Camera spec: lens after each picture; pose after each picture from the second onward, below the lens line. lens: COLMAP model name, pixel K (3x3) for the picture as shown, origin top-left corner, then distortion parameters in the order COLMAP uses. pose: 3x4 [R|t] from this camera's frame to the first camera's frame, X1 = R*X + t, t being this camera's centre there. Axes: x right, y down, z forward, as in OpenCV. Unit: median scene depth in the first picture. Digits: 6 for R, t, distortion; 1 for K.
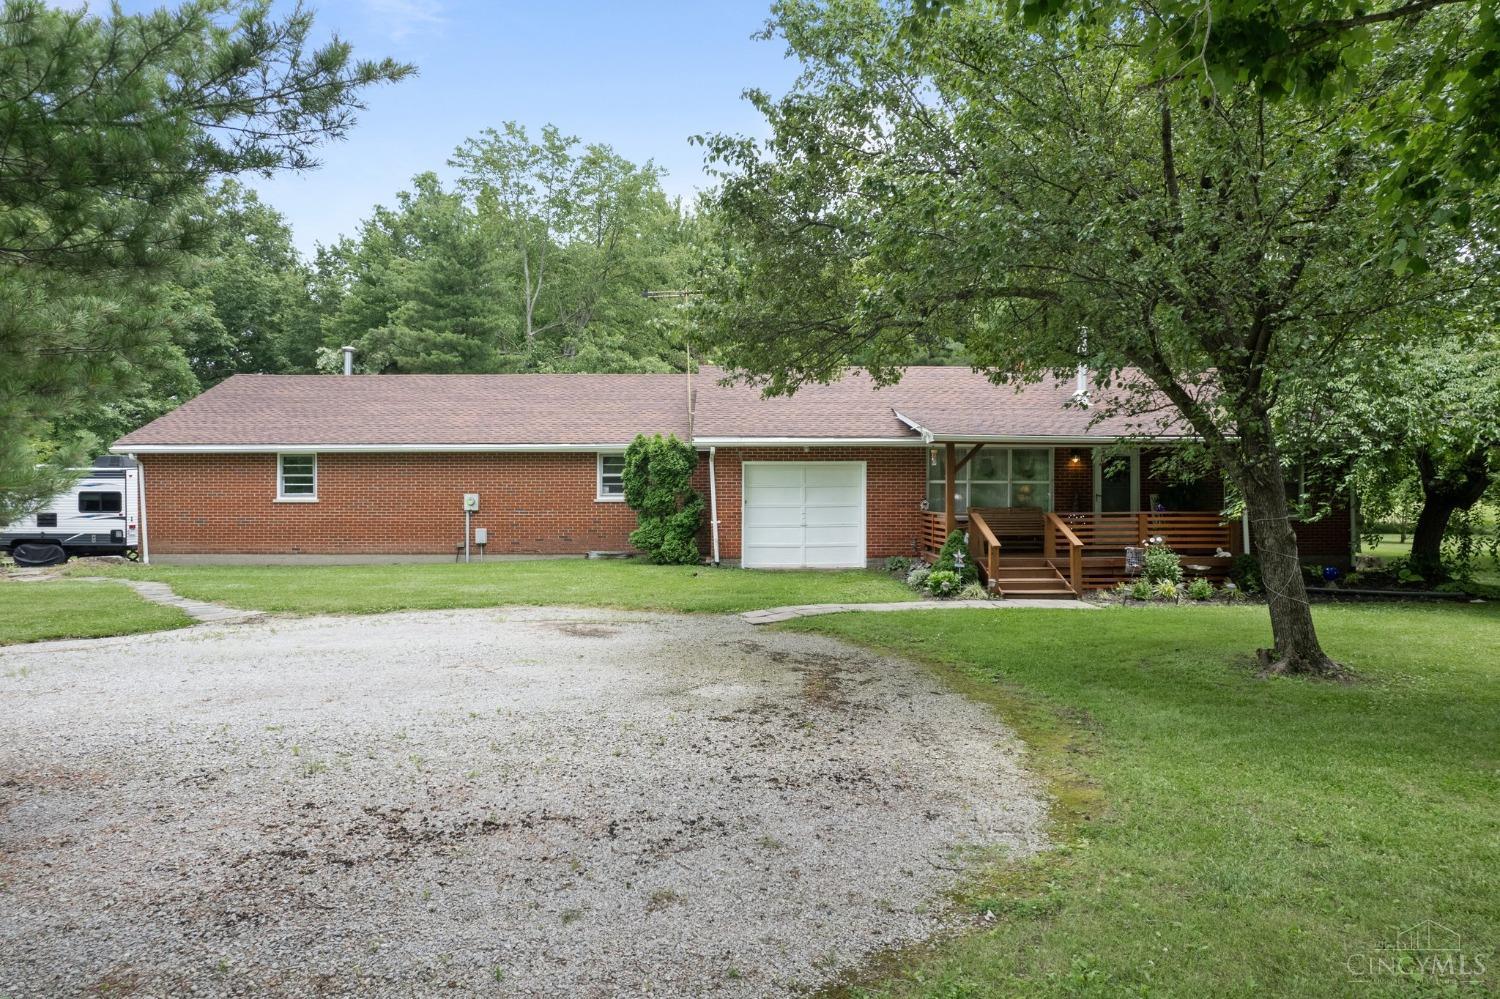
lens RADIAL K [[932.0, 0, 755.2], [0, 932.0, 503.8], [0, 0, 1]] dist [-0.038959, 0.028968]
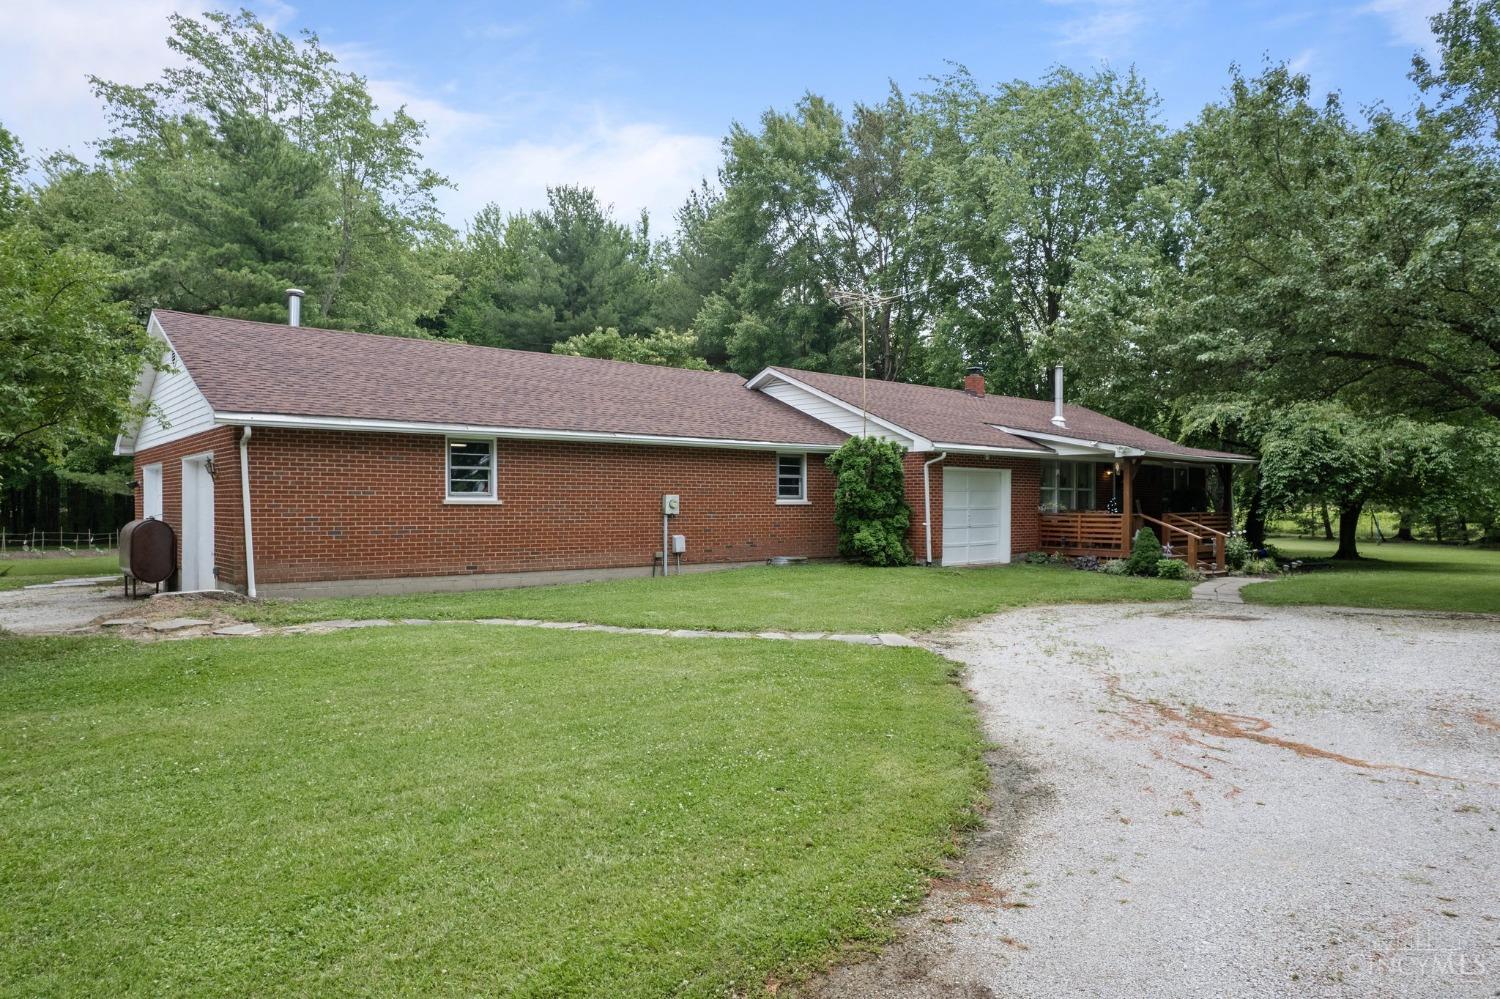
lens RADIAL K [[932.0, 0, 749.6], [0, 932.0, 492.0], [0, 0, 1]] dist [-0.038959, 0.028968]
pose [[0.780039, 0.009792, 0.625655, -1.201757], [-0.007378, 0.999952, -0.006452, -0.012537], [-0.625688, 0.000417, 0.780074, 0.433533]]
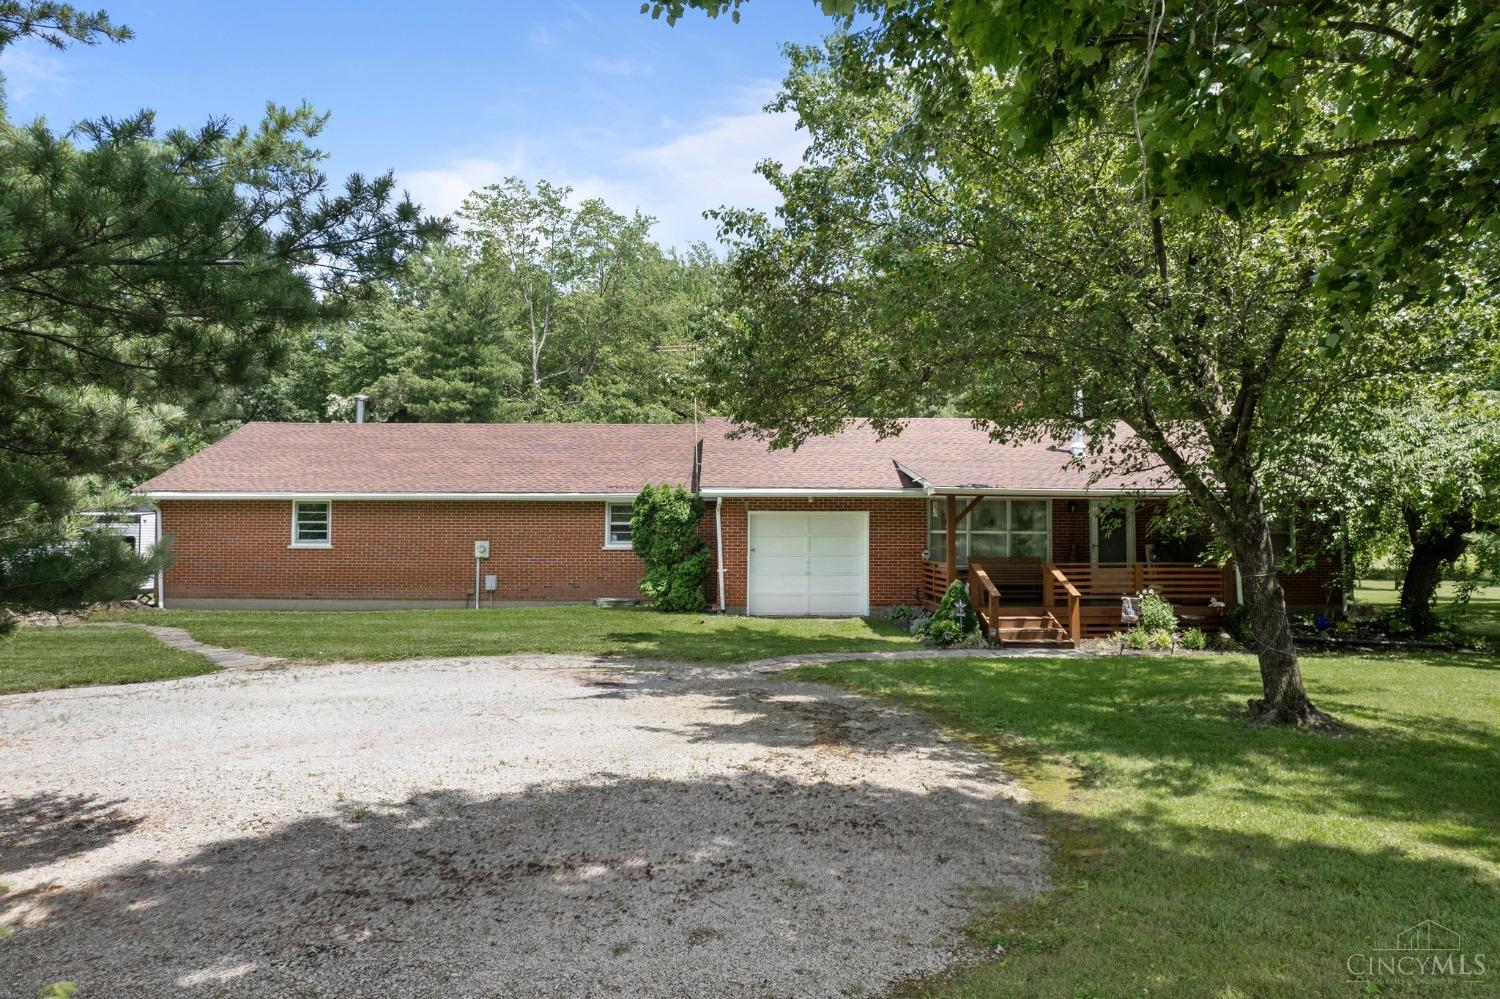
lens RADIAL K [[932.0, 0, 755.2], [0, 932.0, 507.0], [0, 0, 1]] dist [-0.038959, 0.028968]
pose [[0.999988, 0.003921, 0.002880, -0.012520], [-0.003796, 0.999103, -0.042177, -0.010004], [-0.003042, 0.042166, 0.999106, -0.035611]]
